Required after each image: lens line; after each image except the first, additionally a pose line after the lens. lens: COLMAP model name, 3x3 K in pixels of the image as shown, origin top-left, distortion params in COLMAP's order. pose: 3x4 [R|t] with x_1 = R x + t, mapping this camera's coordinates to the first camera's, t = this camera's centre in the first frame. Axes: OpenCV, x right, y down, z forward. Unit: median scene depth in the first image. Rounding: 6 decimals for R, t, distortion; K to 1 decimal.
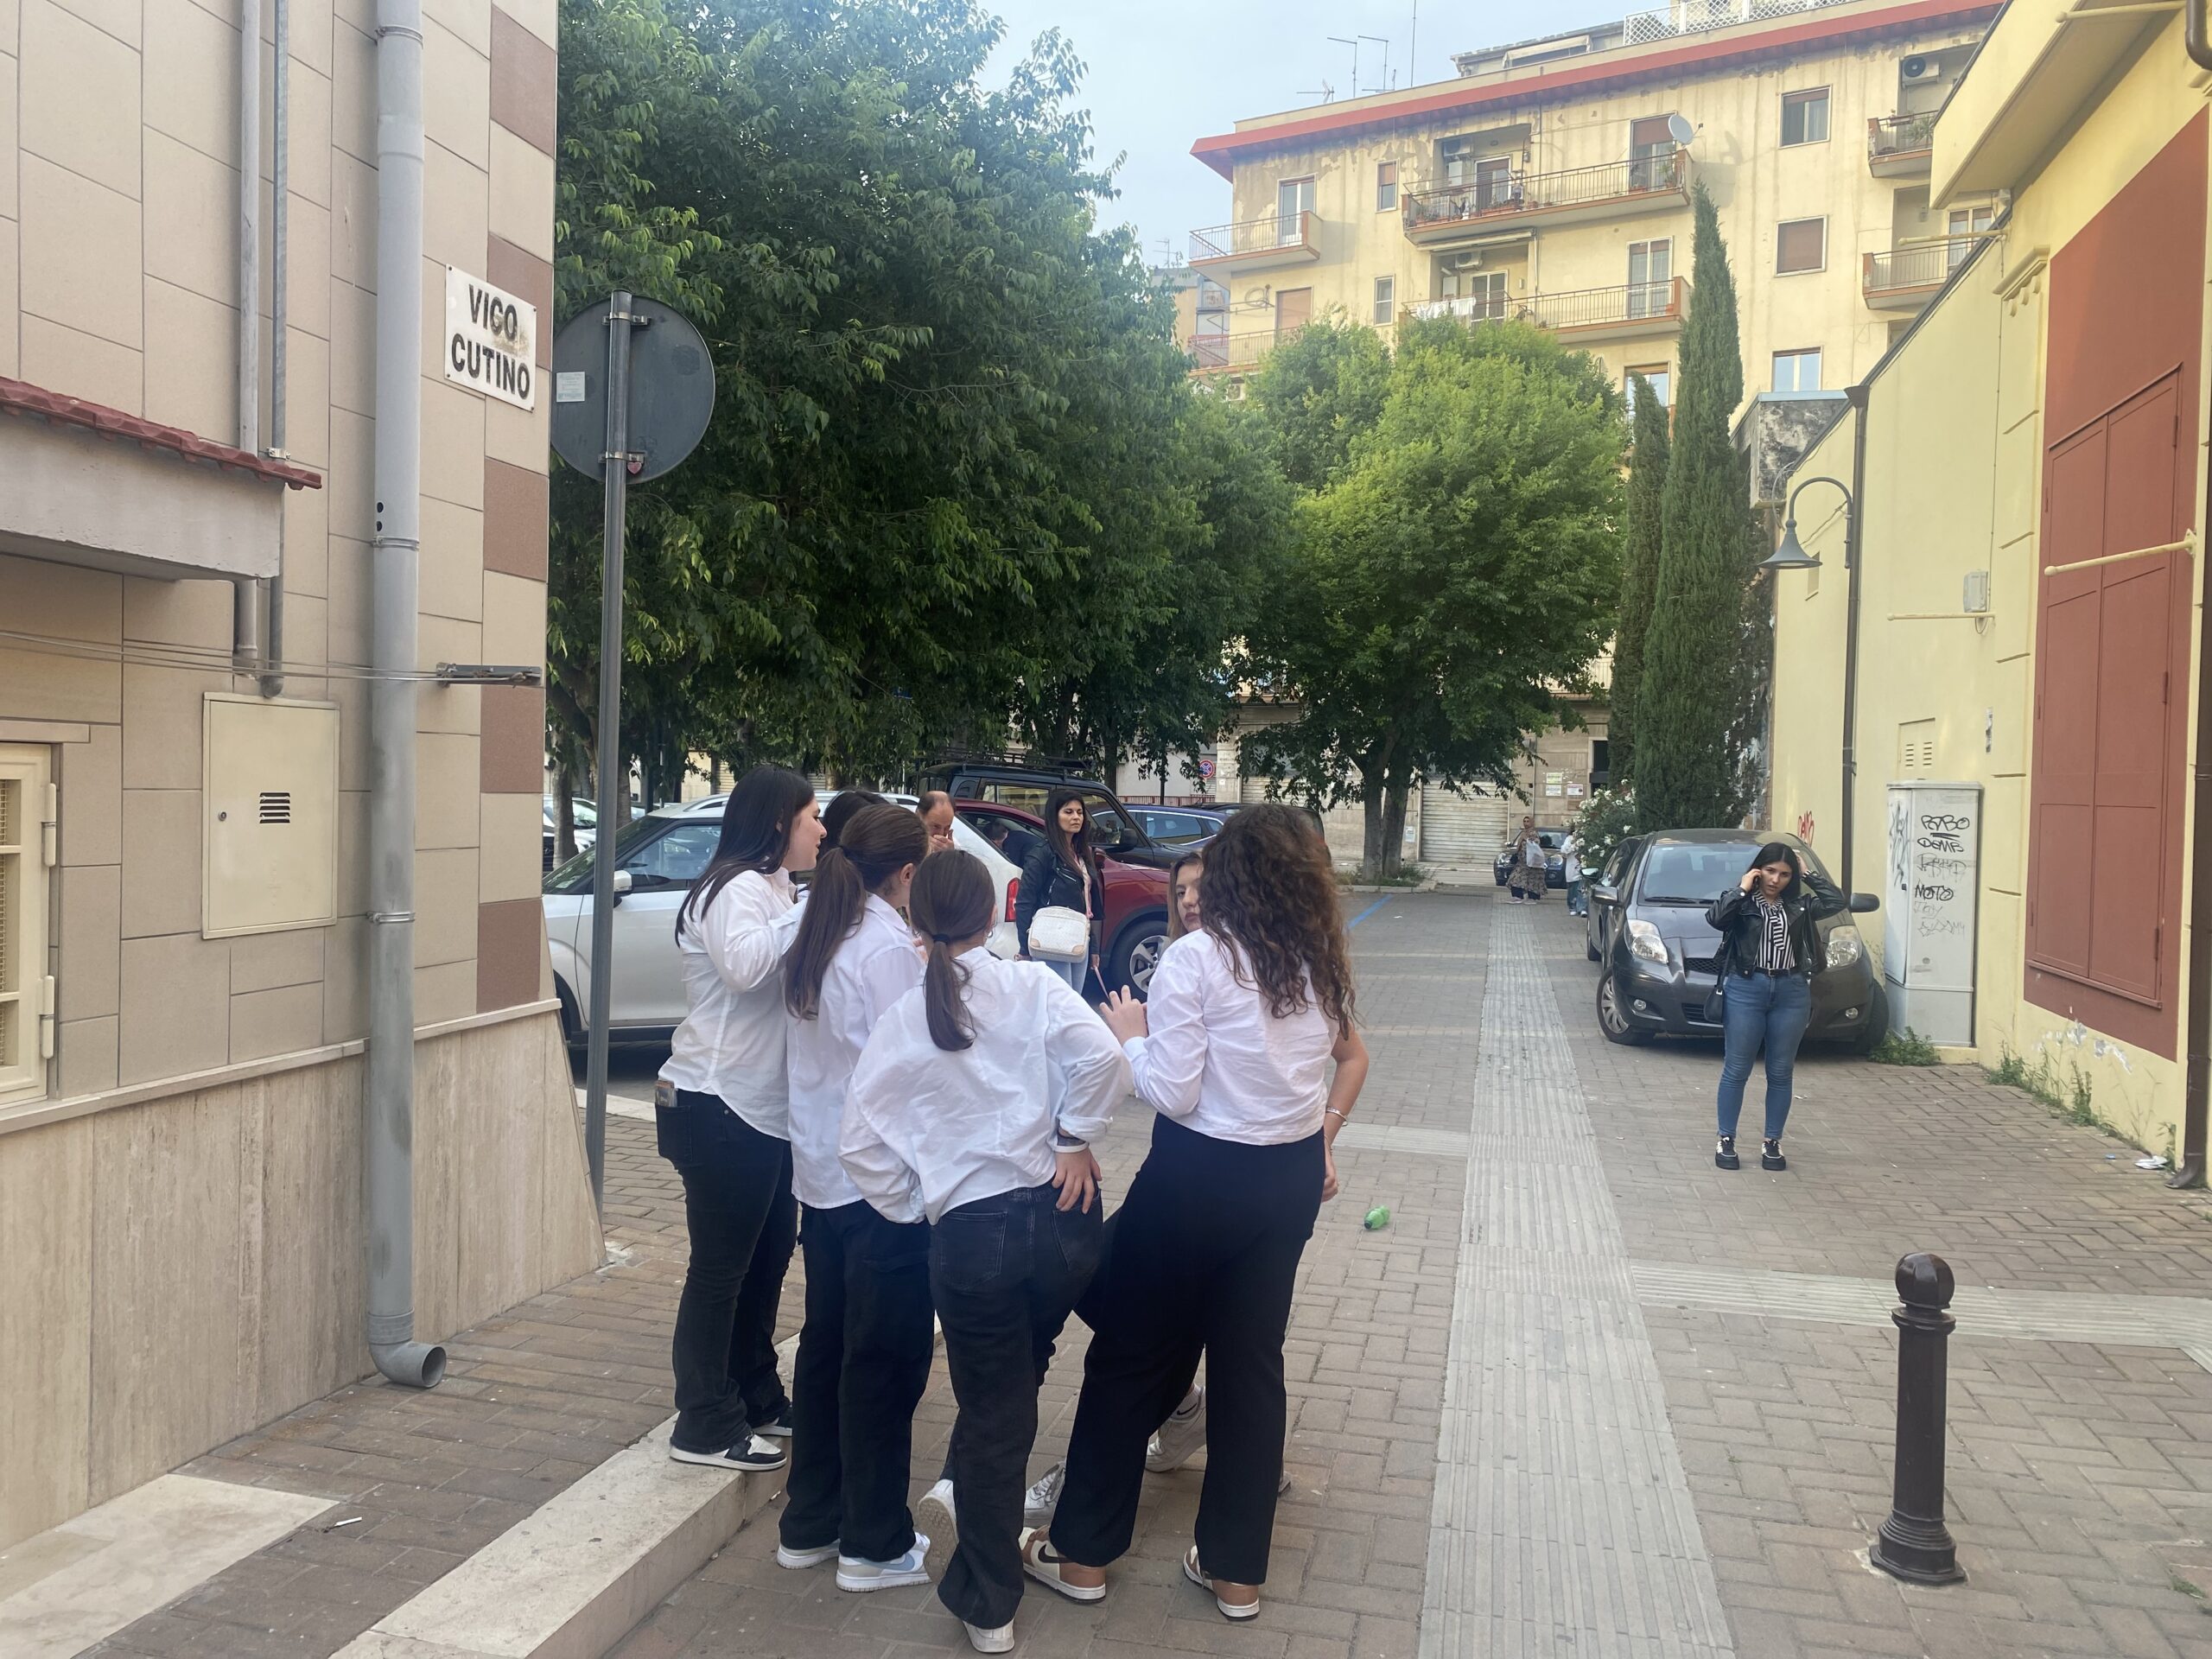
lens RADIAL K [[1696.8, 0, 1093.5], [0, 1696.8, 833.8], [0, 0, 1]] dist [0.006018, -0.015519]
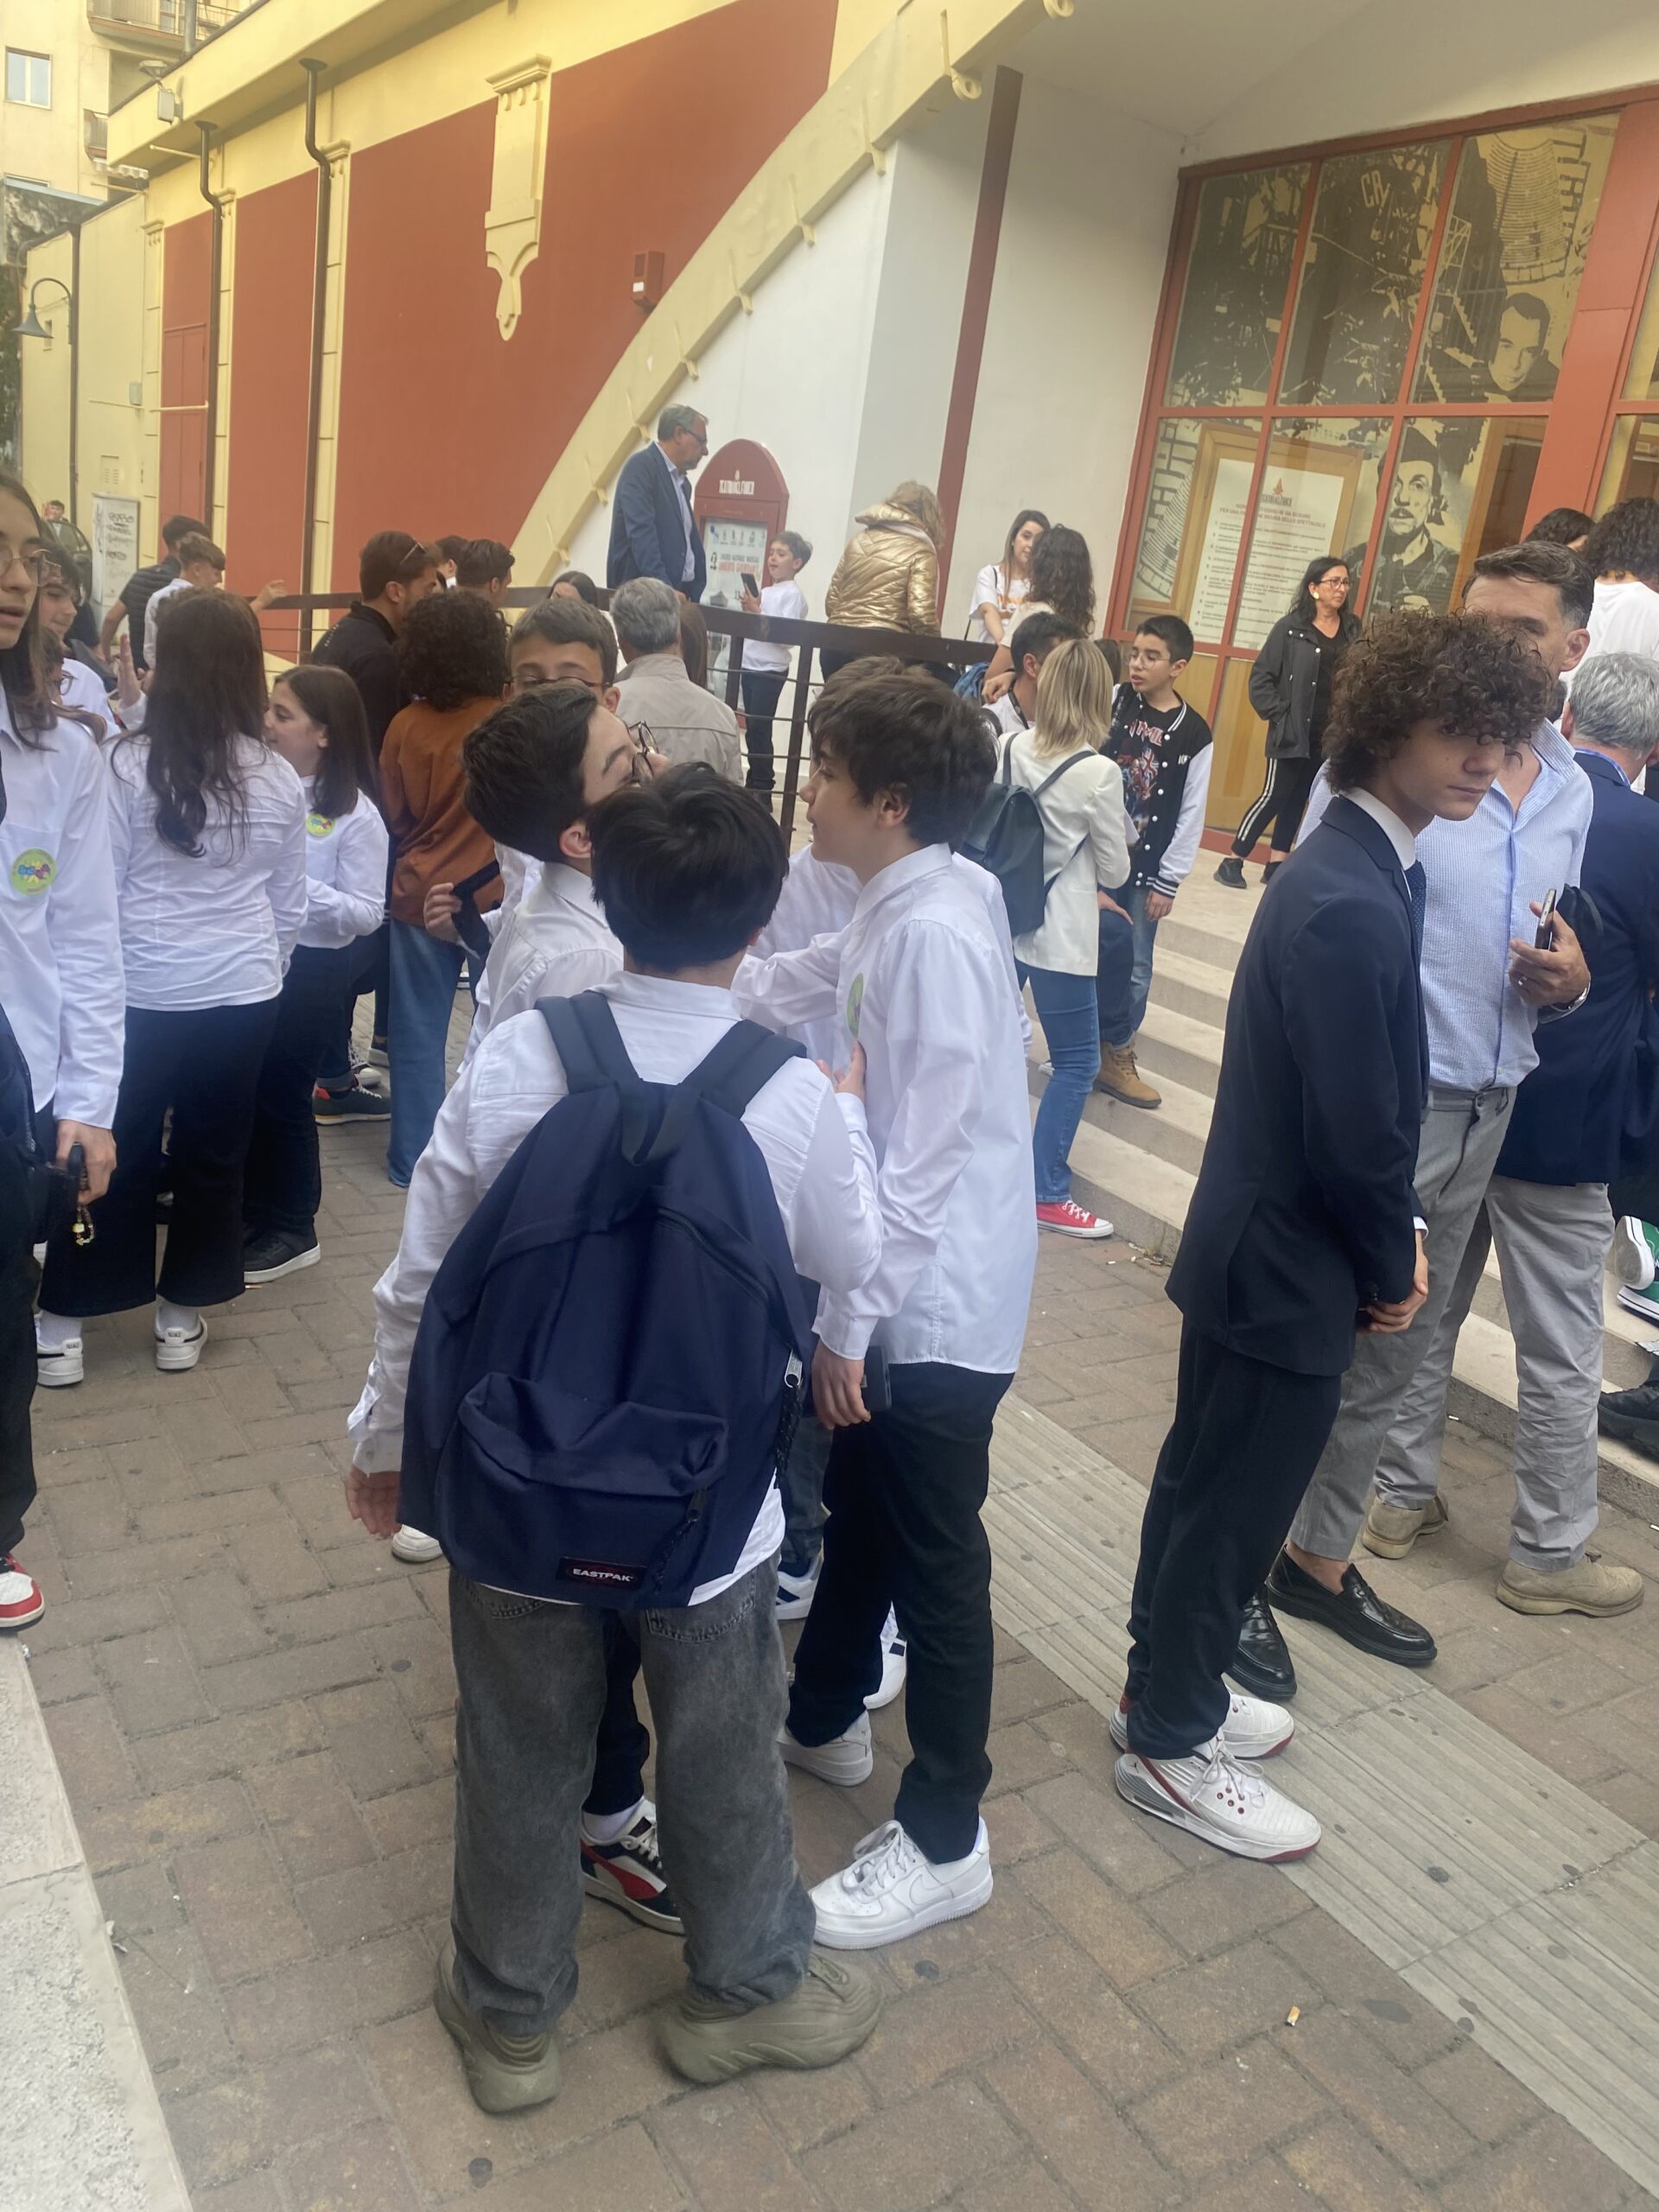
lens RADIAL K [[1696.8, 0, 830.8], [0, 1696.8, 1109.8], [0, 0, 1]] dist [0.006018, -0.015519]
pose [[0.687405, -0.144671, 0.711720, -0.296243], [-0.097361, 0.952758, 0.287702, 0.000570], [-0.719719, -0.267061, 0.640845, -0.712778]]
